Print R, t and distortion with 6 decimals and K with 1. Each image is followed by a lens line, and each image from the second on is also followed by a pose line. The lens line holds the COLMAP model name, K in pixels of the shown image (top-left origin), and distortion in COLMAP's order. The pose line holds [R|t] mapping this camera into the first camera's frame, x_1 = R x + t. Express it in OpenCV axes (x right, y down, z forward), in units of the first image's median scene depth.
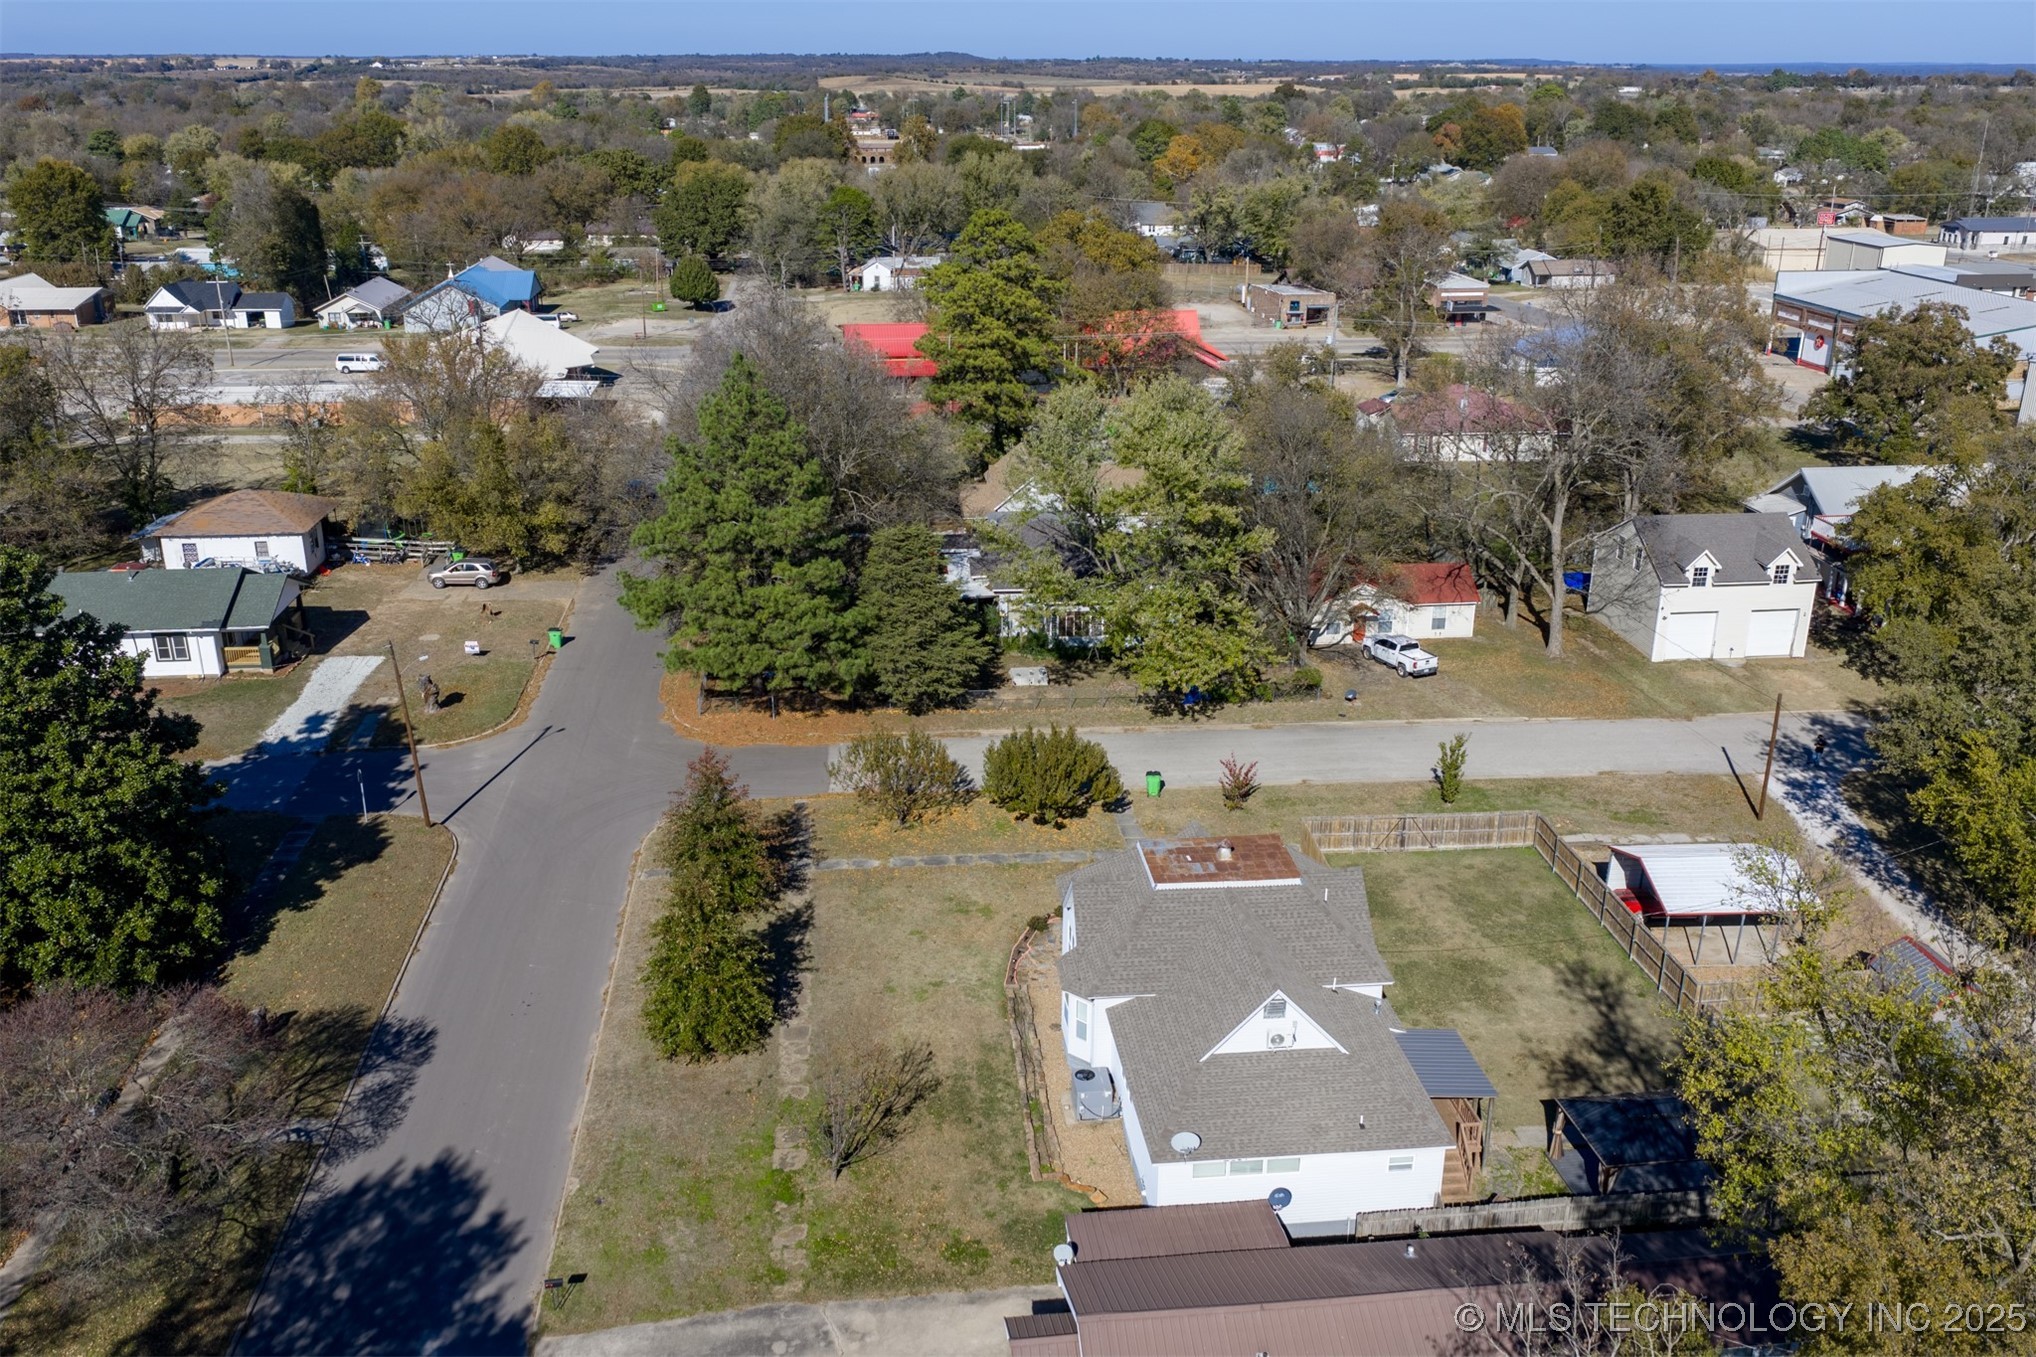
lens RADIAL K [[1699.8, 0, 1018.0], [0, 1699.8, 678.5], [0, 0, 1]] dist [0.009107, -0.009152]
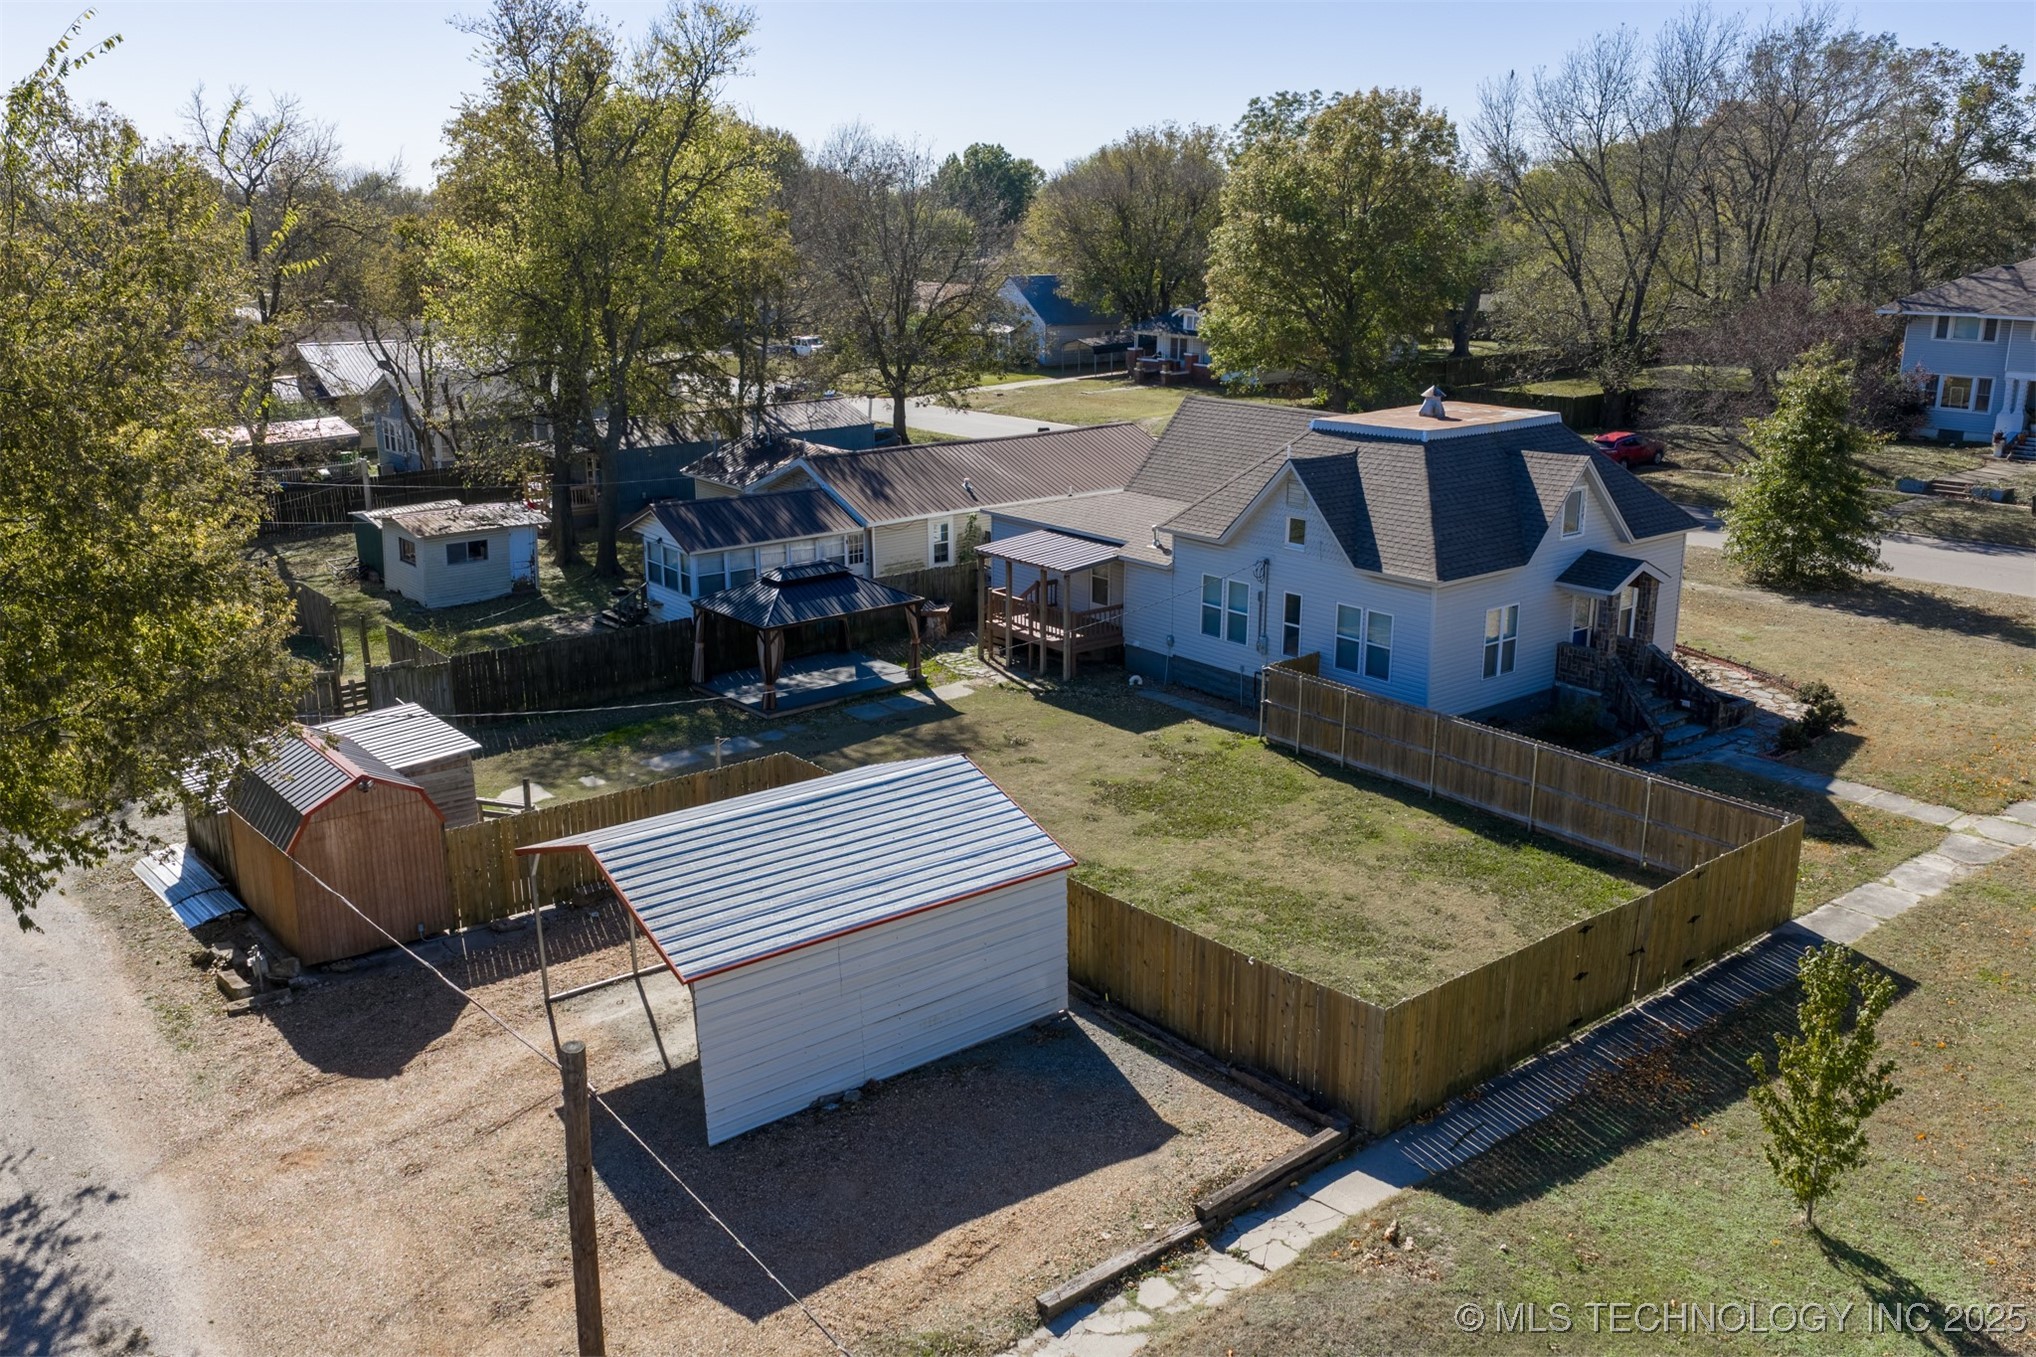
lens RADIAL K [[1699.8, 0, 1018.0], [0, 1699.8, 678.5], [0, 0, 1]] dist [0.009107, -0.009152]
pose [[-0.833582, 0.140520, -0.534224, 0.636018], [-0.194753, 0.830244, 0.522270, -0.131237], [0.516926, 0.539397, -0.664710, 1.404916]]
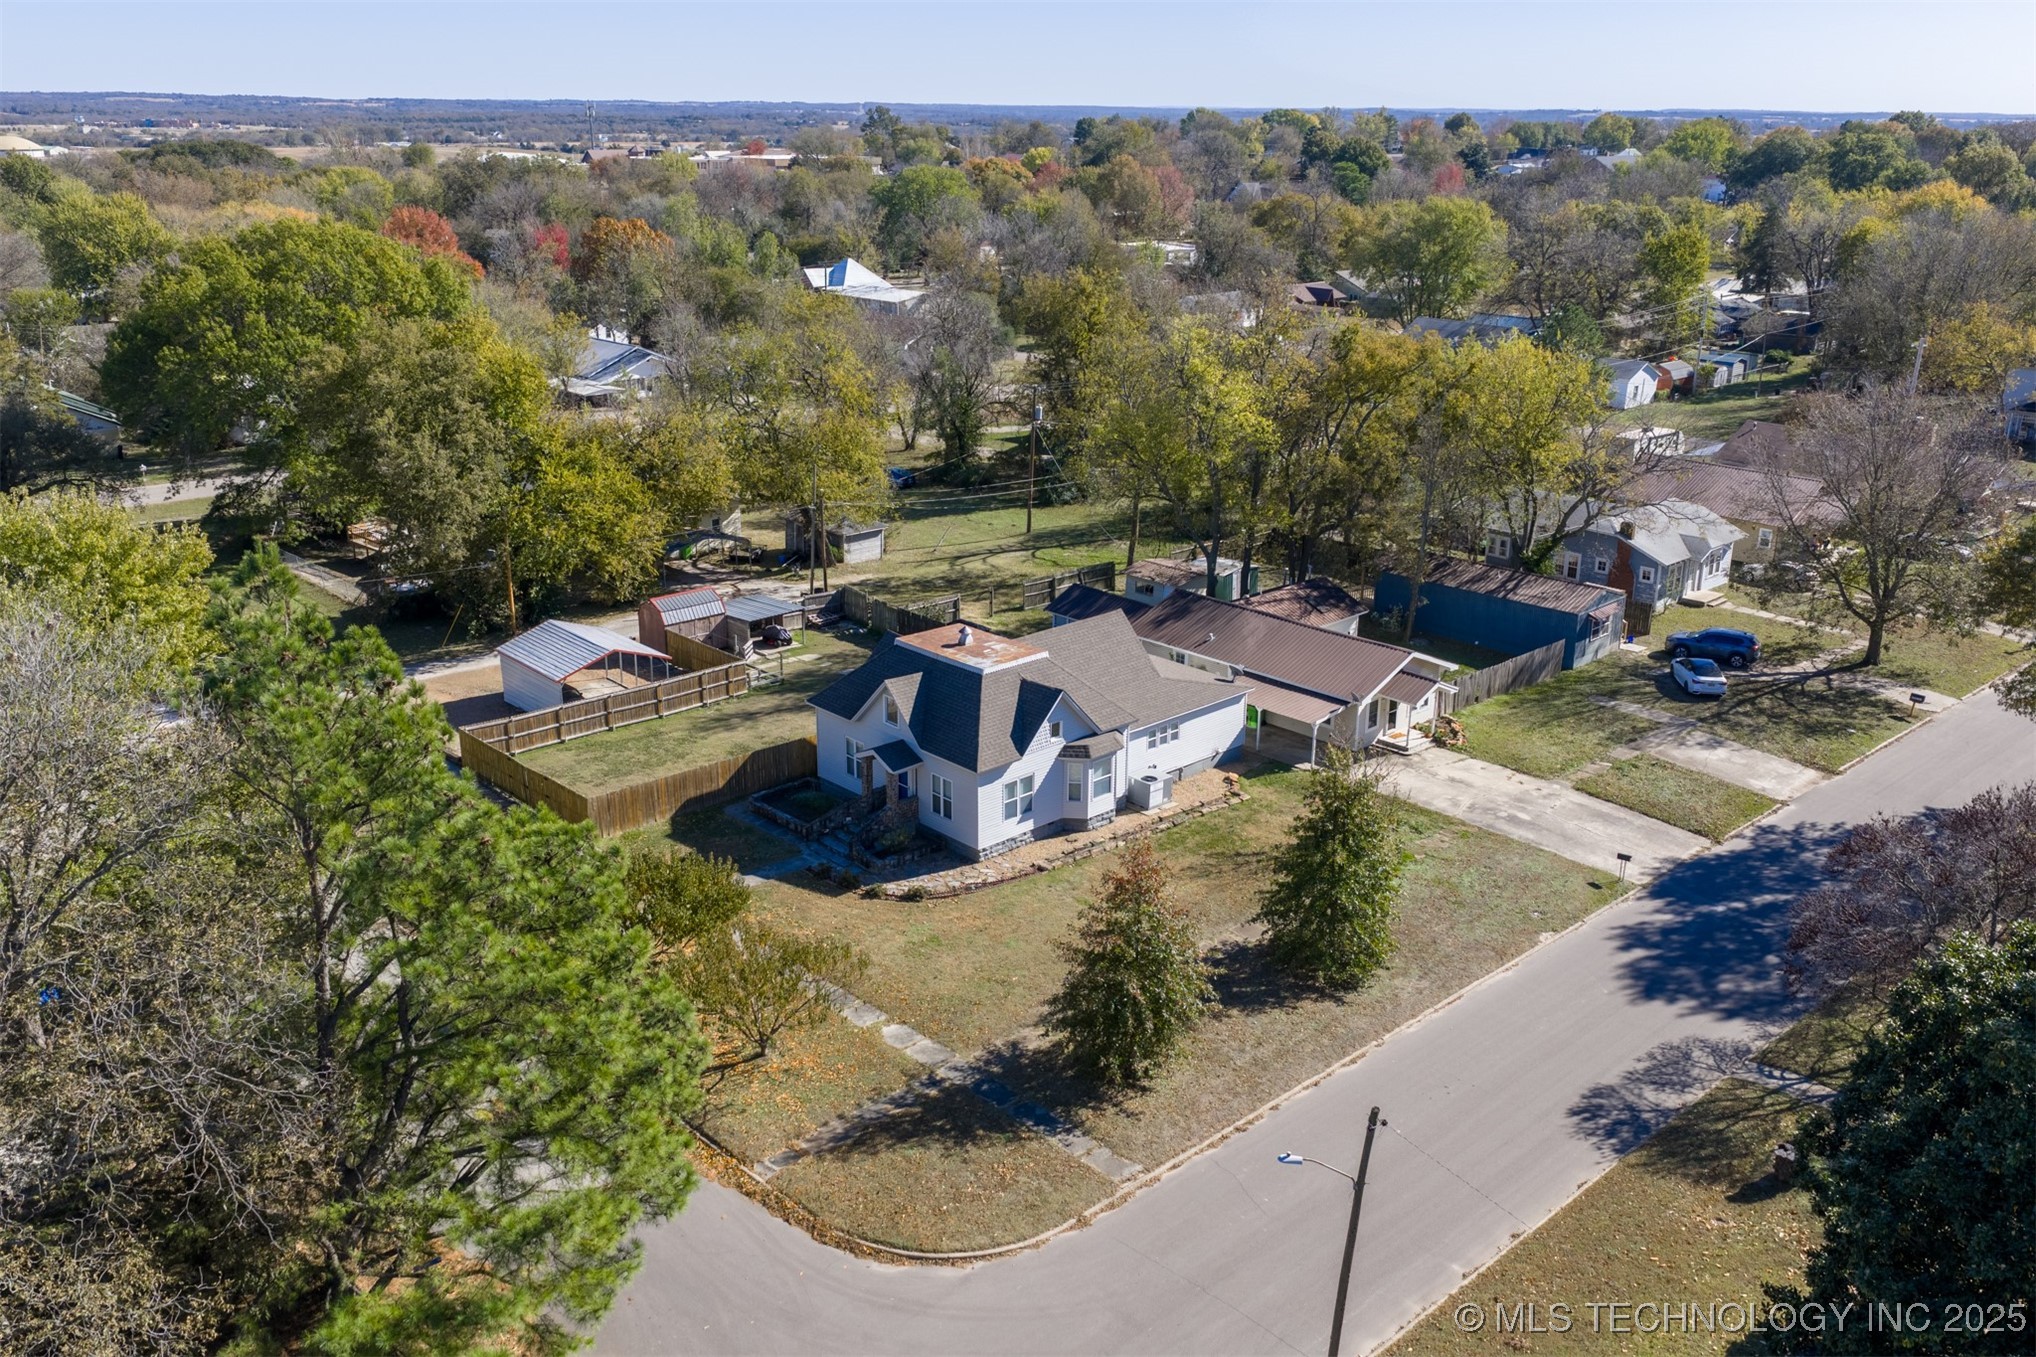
lens RADIAL K [[1699.8, 0, 1018.0], [0, 1699.8, 678.5], [0, 0, 1]] dist [0.009107, -0.009152]
pose [[-0.603822, -0.265560, 0.751583, -0.733715], [0.264232, 0.822883, 0.503037, -0.424890], [-0.752051, 0.502336, -0.426705, 1.441098]]
